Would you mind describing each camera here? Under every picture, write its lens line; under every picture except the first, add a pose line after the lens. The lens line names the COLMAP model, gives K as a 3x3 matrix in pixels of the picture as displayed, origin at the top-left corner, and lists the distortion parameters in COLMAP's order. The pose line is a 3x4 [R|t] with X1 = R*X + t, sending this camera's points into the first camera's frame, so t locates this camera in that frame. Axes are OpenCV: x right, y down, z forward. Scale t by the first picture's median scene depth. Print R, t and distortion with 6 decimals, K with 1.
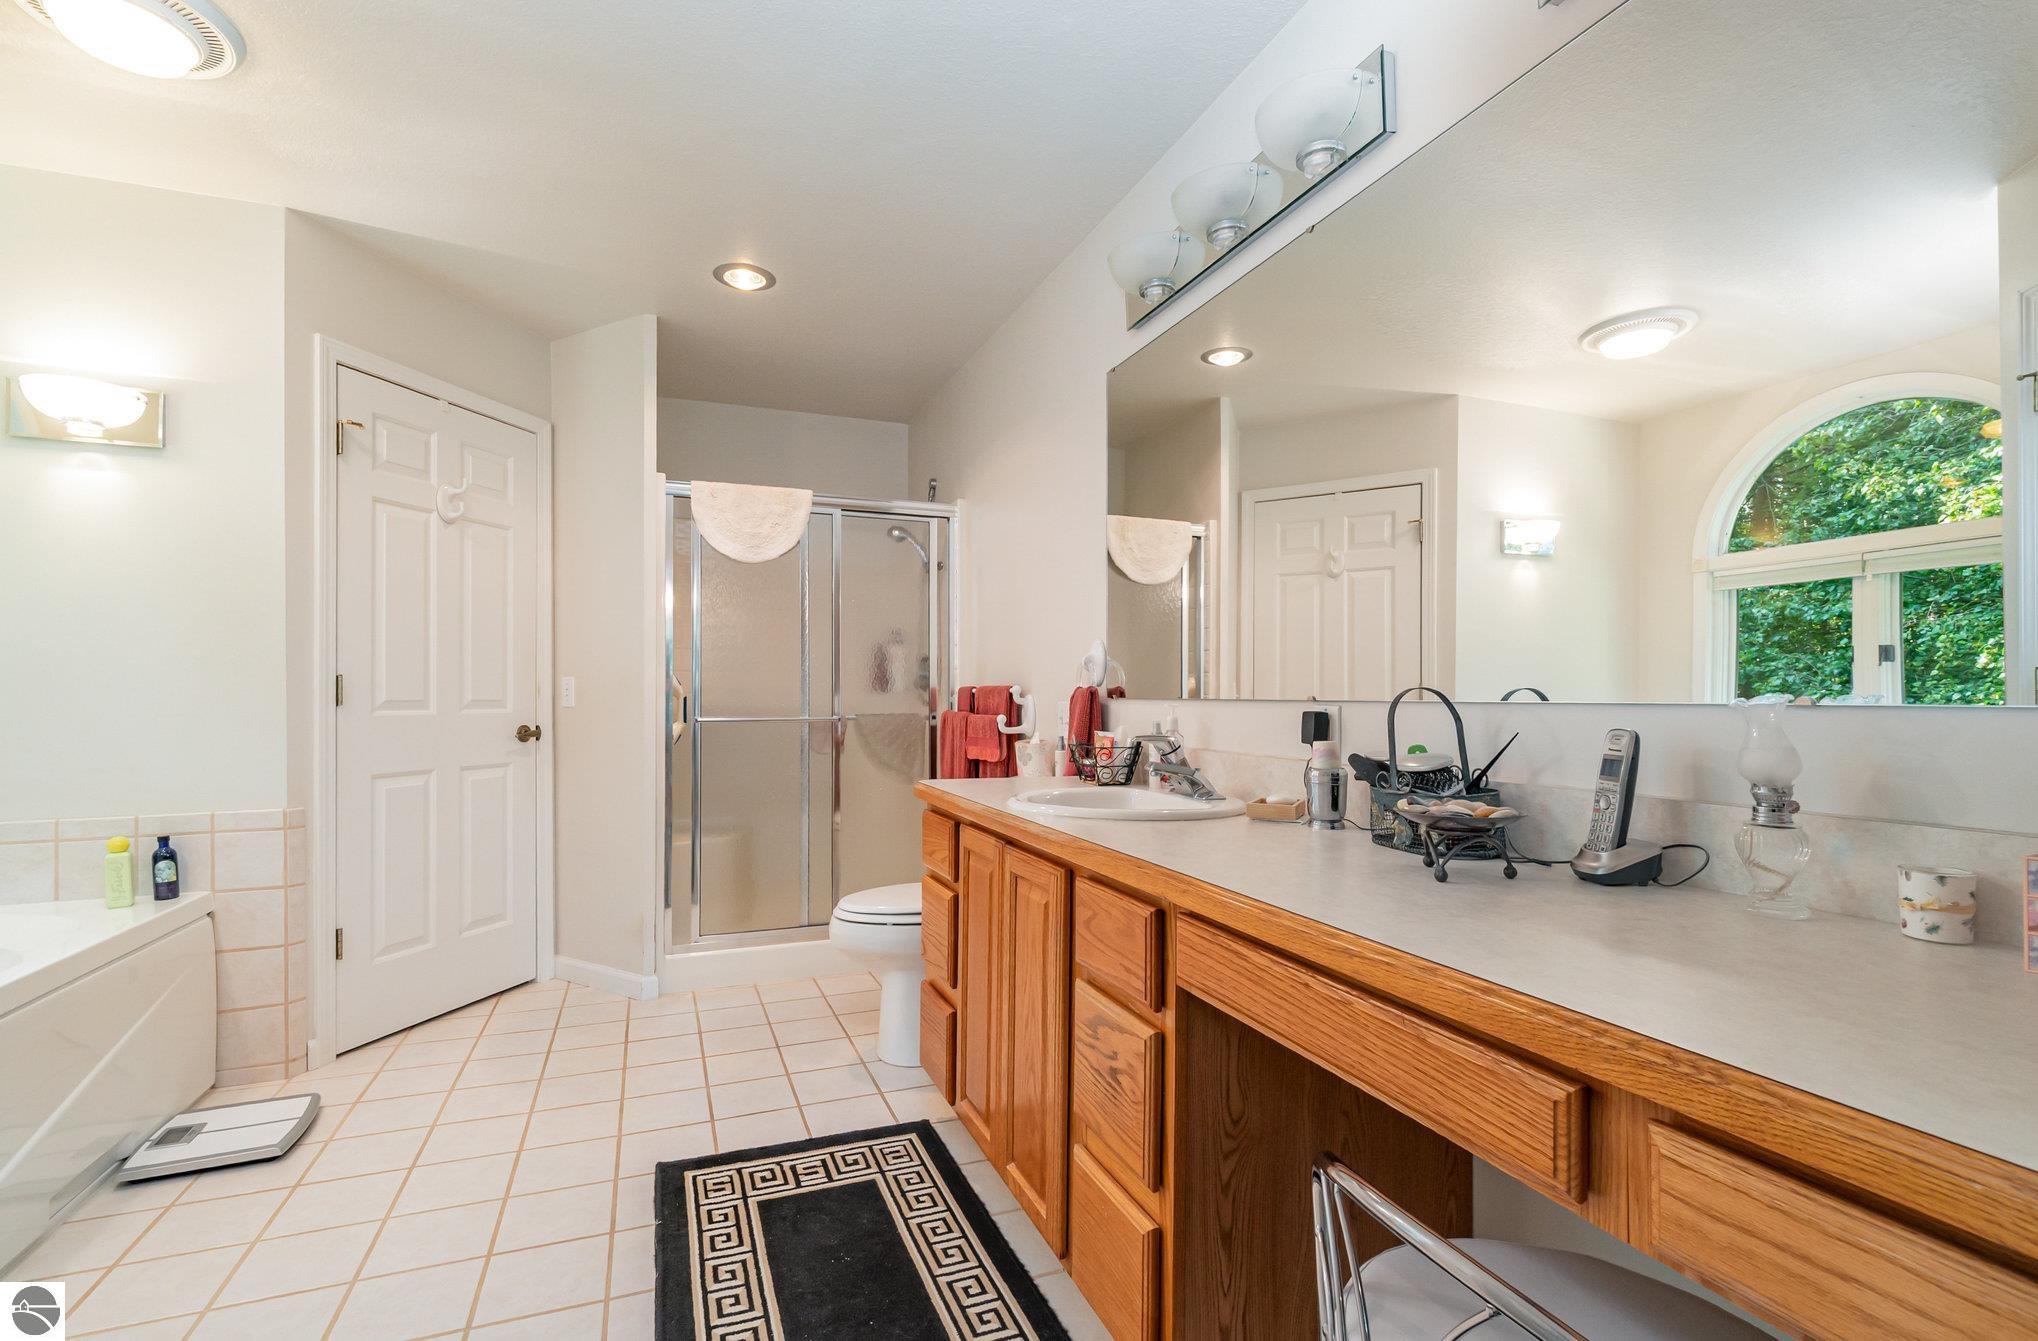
lens RADIAL K [[920.5, 0, 1019.0], [0, 920.5, 670.5], [0, 0, 1]] dist [-0.001138, 0.000195]
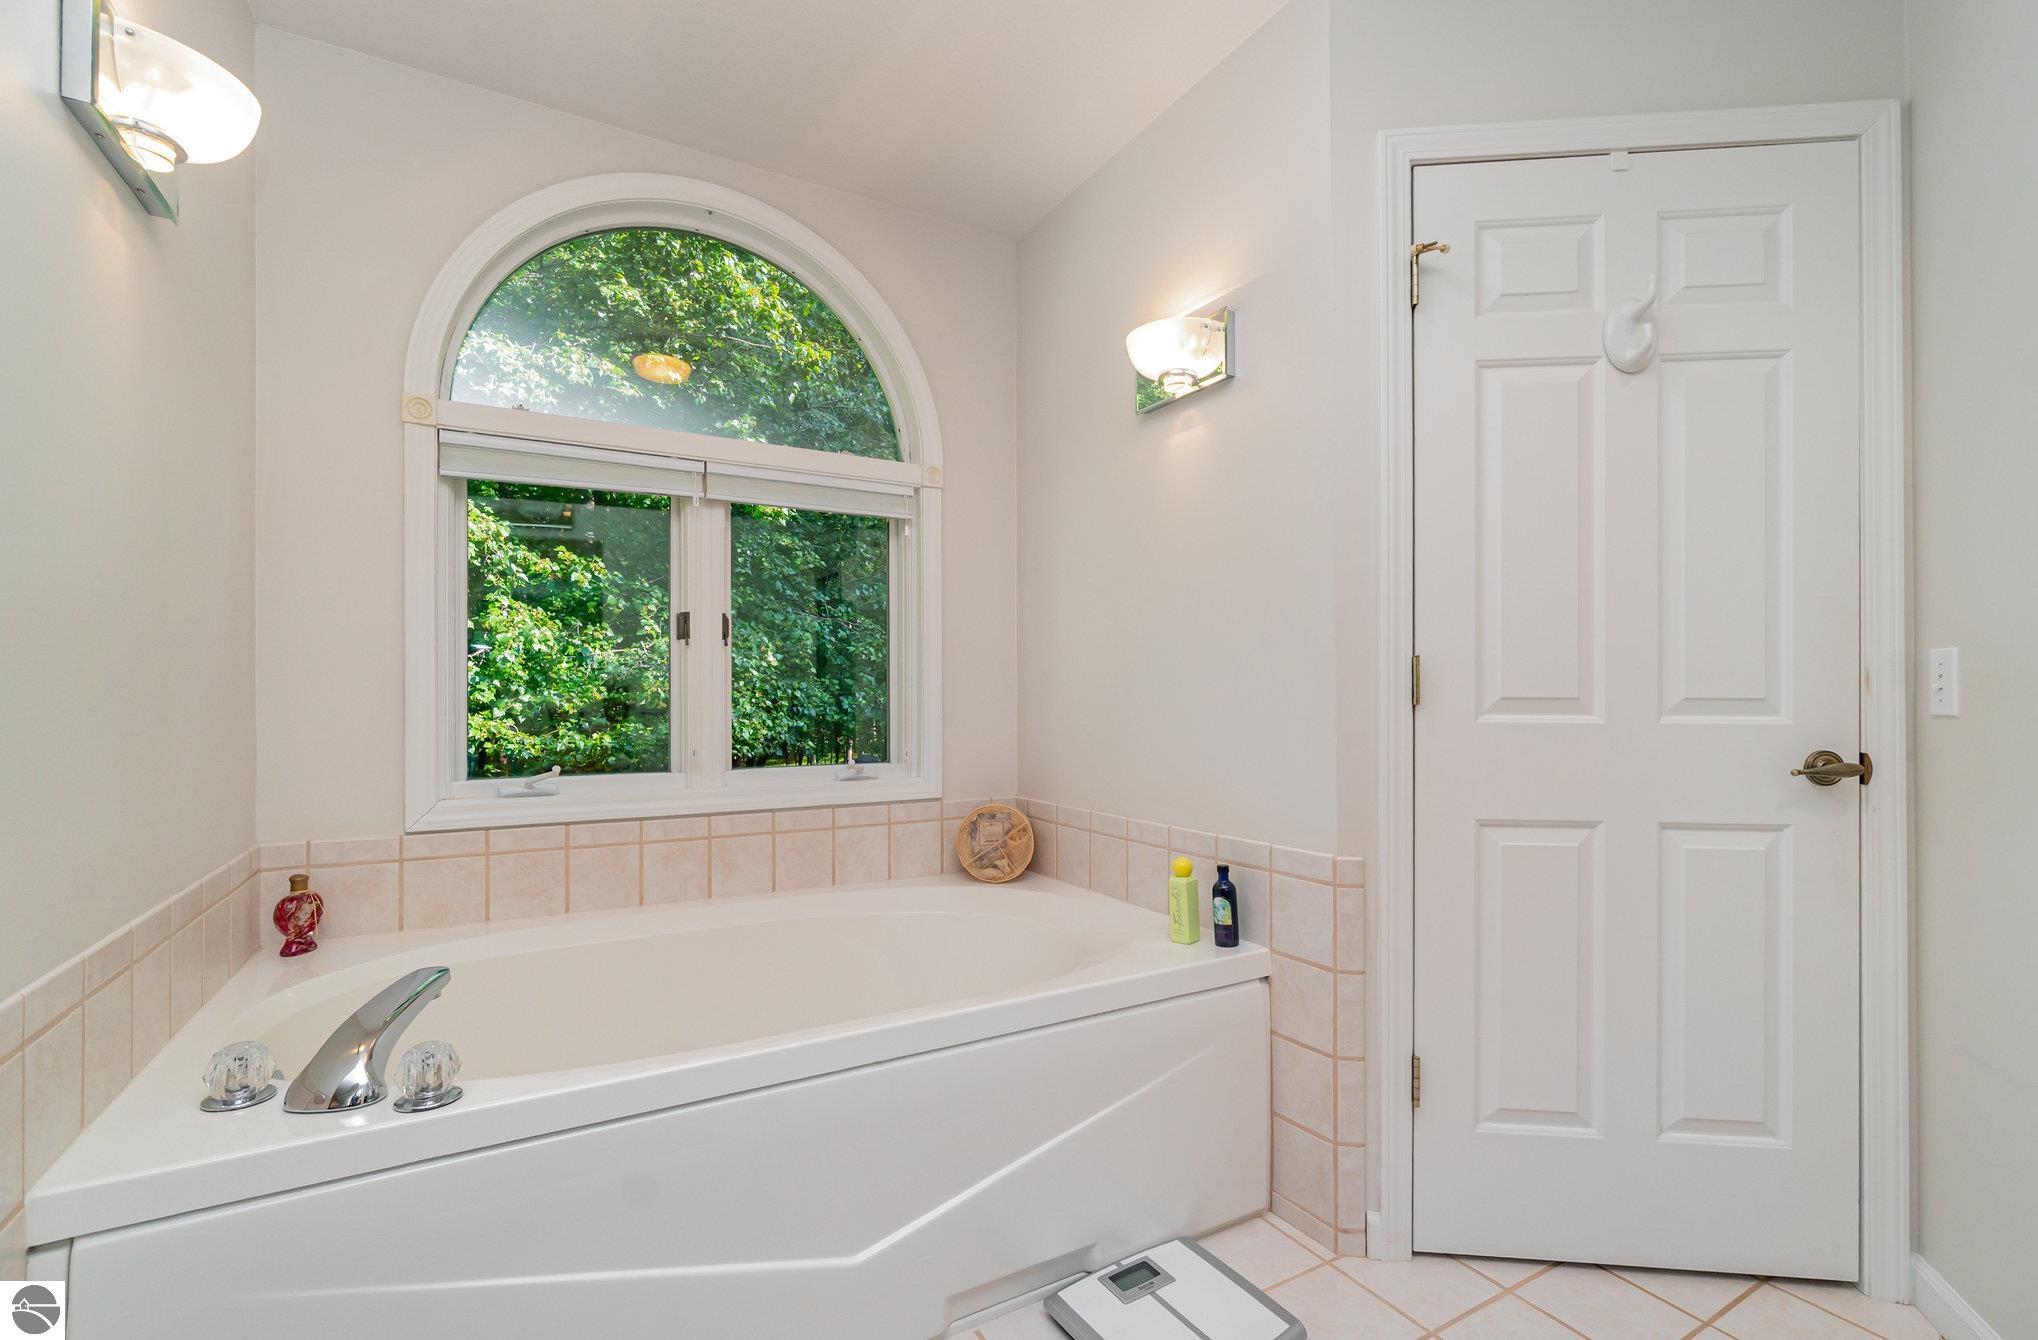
lens RADIAL K [[905.1, 0, 1024.6], [0, 905.1, 701.0], [0, 0, 1]] dist [-0.004838, -0.000425]
pose [[0.152137, 0.009832, -0.988310, -0.155047], [0.024198, 0.999614, 0.013670, 0.019325], [0.988063, -0.025995, 0.151841, 0.596101]]
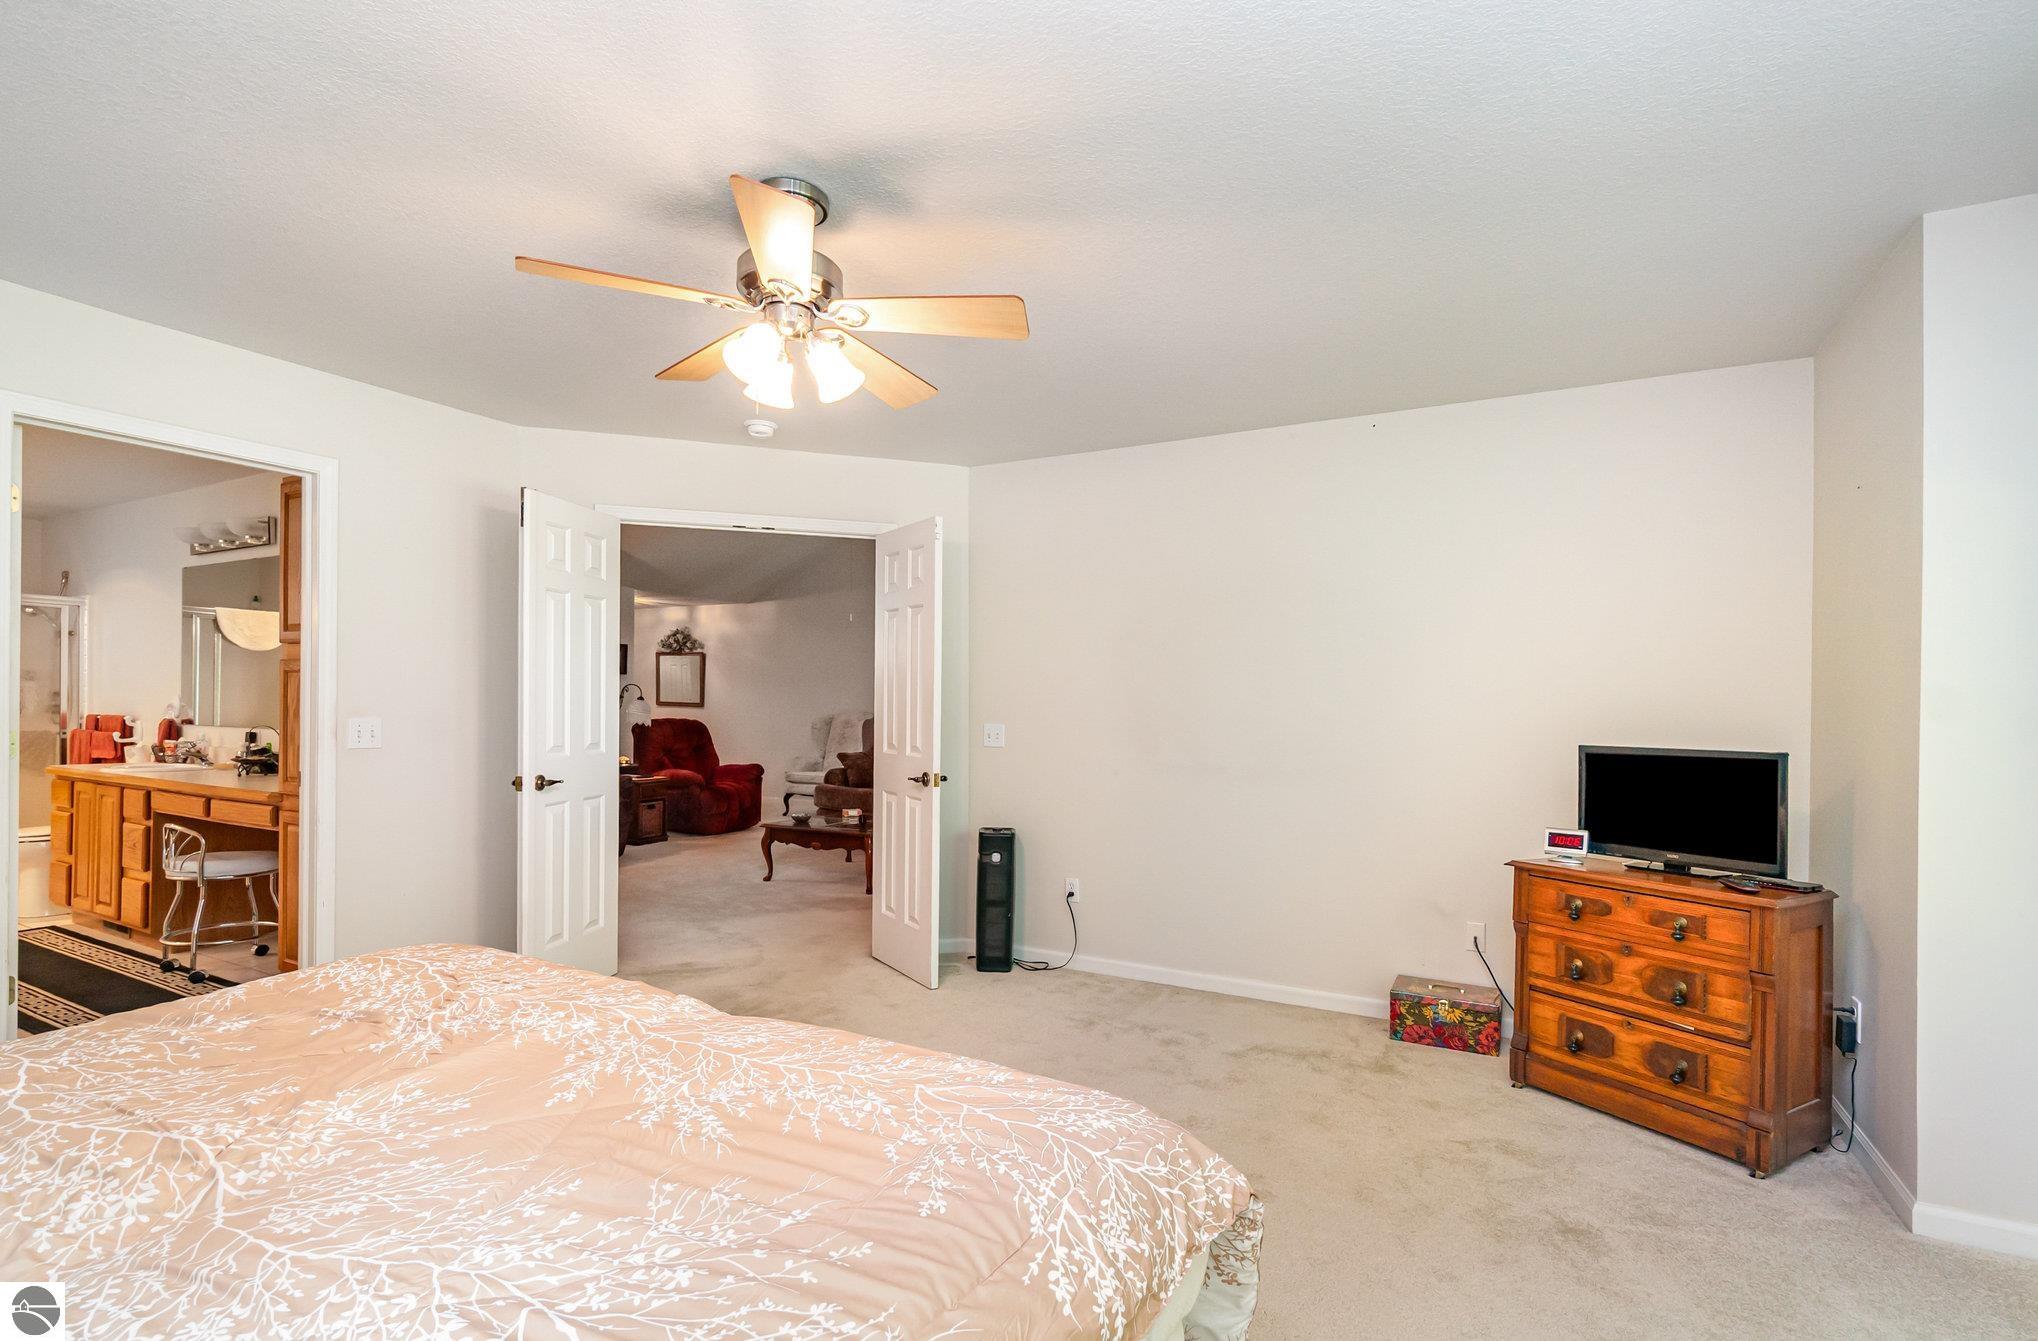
lens RADIAL K [[905.1, 0, 1024.6], [0, 905.1, 701.5], [0, 0, 1]] dist [-0.004838, -0.000425]
pose [[0.754840, 0.009628, 0.655838, 0.200142], [-0.027509, 0.999477, 0.016988, -0.108237], [-0.655332, -0.030864, 0.754710, -1.785287]]
